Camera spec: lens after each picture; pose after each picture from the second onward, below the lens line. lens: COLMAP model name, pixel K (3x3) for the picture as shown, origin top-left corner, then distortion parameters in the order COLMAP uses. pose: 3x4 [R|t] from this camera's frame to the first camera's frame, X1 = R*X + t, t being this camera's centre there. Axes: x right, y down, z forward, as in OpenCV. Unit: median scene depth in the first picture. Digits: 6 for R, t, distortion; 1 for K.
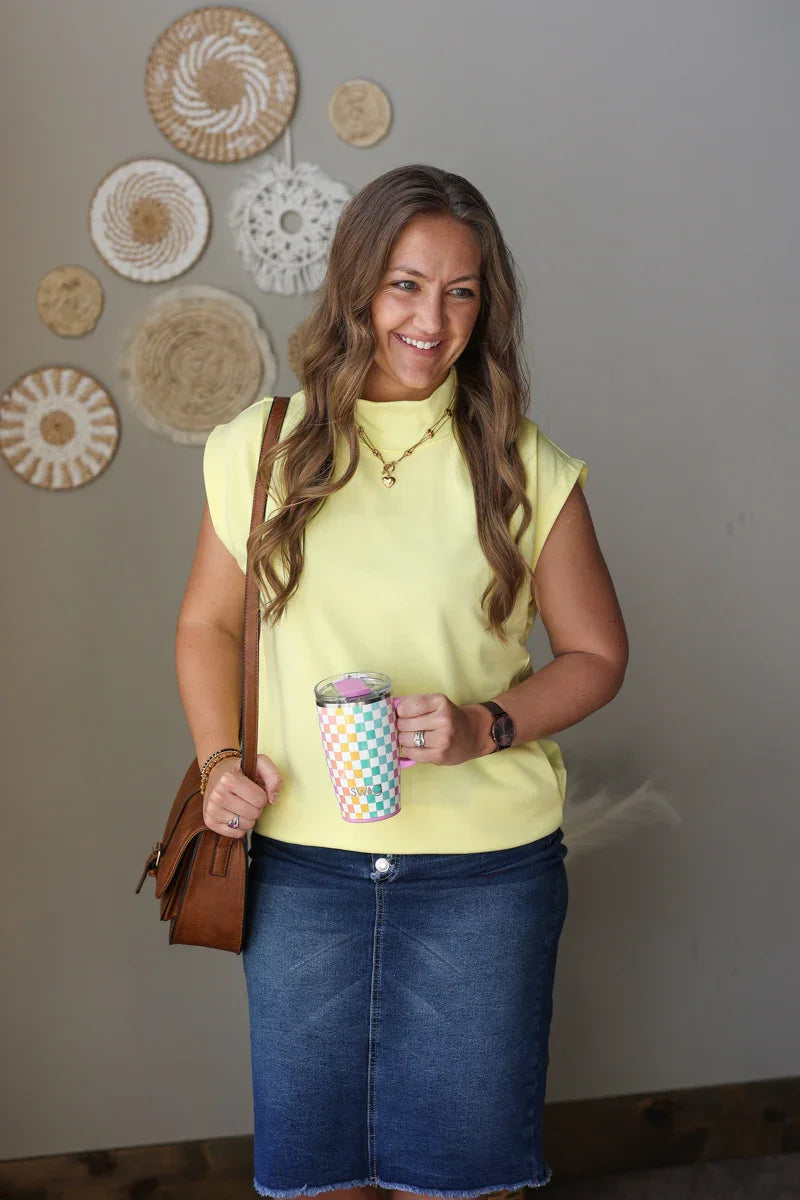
lens RADIAL K [[1733.8, 0, 296.0], [0, 1733.8, 507.0], [0, 0, 1]] dist [-0.023400, -0.047322]
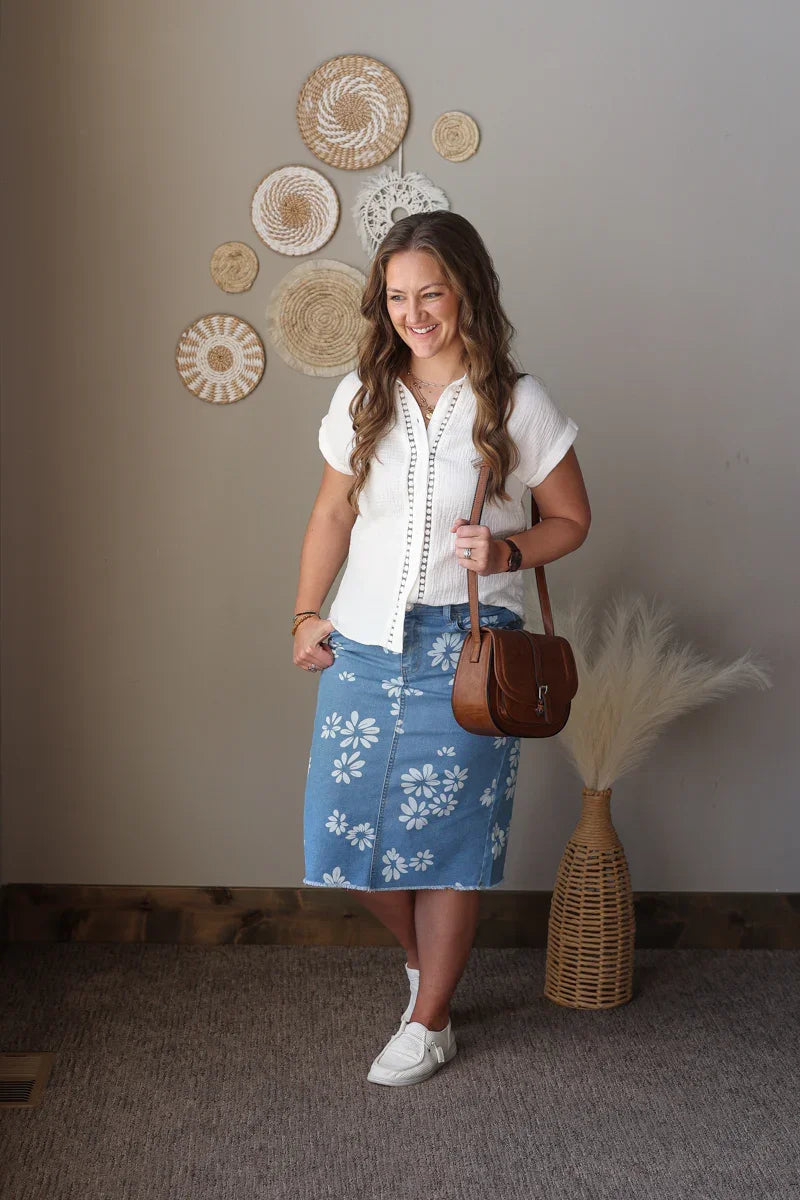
lens RADIAL K [[2454.2, 0, 401.5], [0, 2454.2, 613.4], [0, 0, 1]] dist [-0.036051, 0.314637]
pose [[0.989446, 0.067856, -0.128034, 0.268477], [-0.061430, 0.996677, 0.053495, 0.043179], [0.131239, -0.045066, 0.990326, -0.922972]]
